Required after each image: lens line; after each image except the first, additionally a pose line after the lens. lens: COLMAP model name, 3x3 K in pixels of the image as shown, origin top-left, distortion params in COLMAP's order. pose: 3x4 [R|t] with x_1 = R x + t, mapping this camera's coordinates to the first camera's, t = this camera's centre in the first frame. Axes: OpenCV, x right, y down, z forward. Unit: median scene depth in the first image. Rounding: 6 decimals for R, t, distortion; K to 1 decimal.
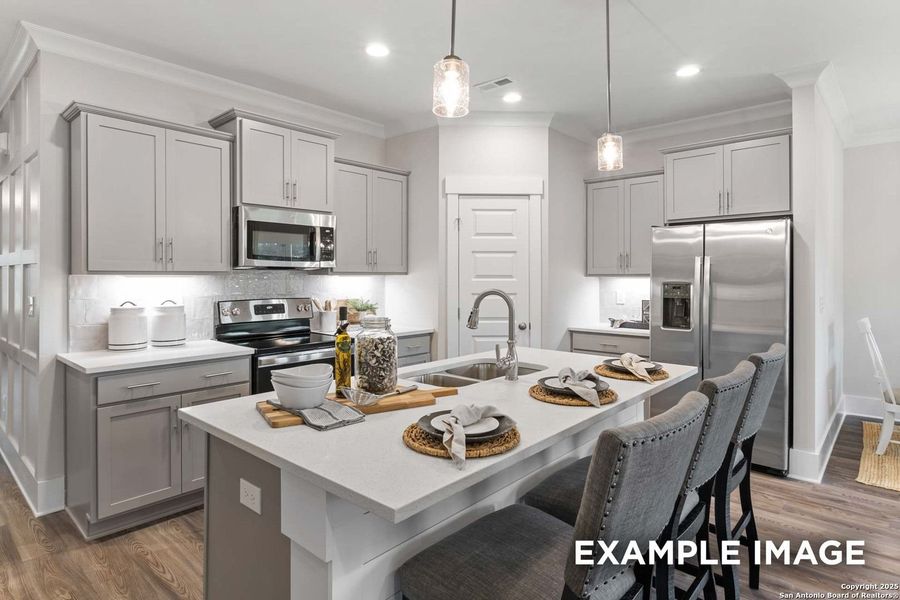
lens RADIAL K [[503.5, 0, 448.9], [0, 503.5, 279.3], [0, 0, 1]] dist [-0.004098, -0.000512]
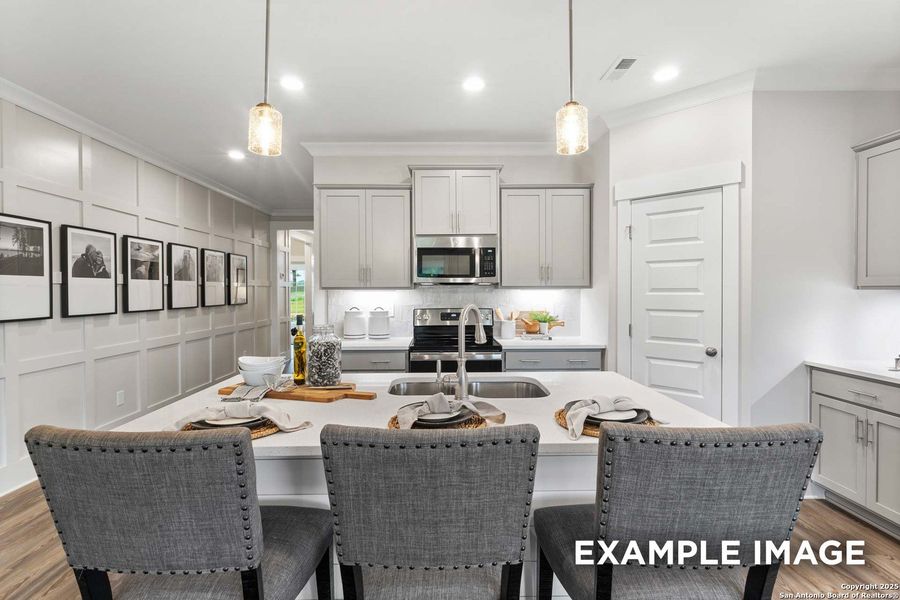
lens RADIAL K [[431.7, 0, 447.6], [0, 431.7, 292.8], [0, 0, 1]] dist [0.002013, 0.000123]
pose [[0.678402, 0.001873, -0.734689, 0.446611], [-0.000846, 0.999998, 0.001769, -0.001755], [0.734690, -0.000579, 0.678402, 0.275216]]
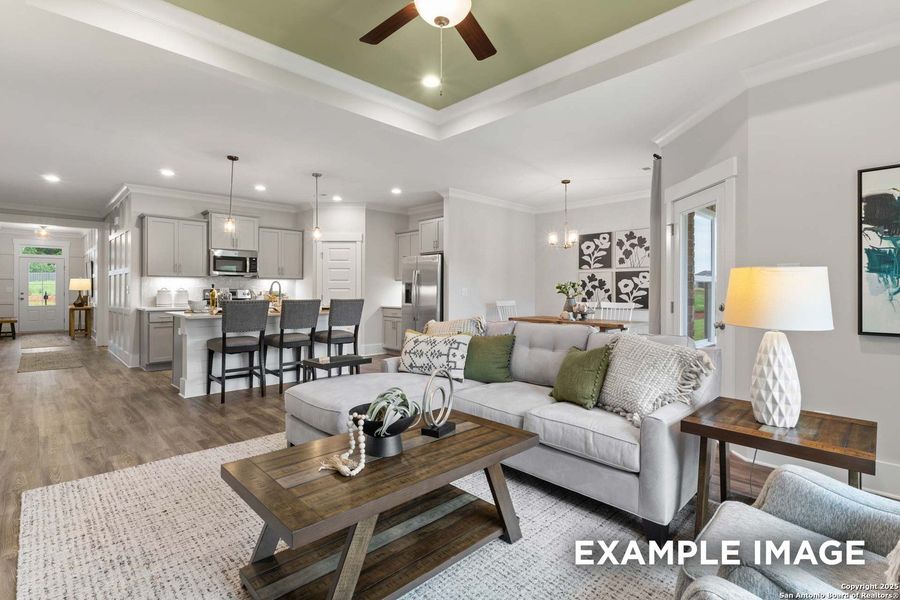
lens RADIAL K [[431.7, 0, 447.6], [0, 431.7, 292.8], [0, 0, 1]] dist [0.002013, 0.000123]
pose [[0.997880, 0.003936, -0.064967, 0.805350], [-0.003951, 0.999992, -0.000103, 0.054934], [0.064966, 0.000360, 0.997887, -0.937978]]
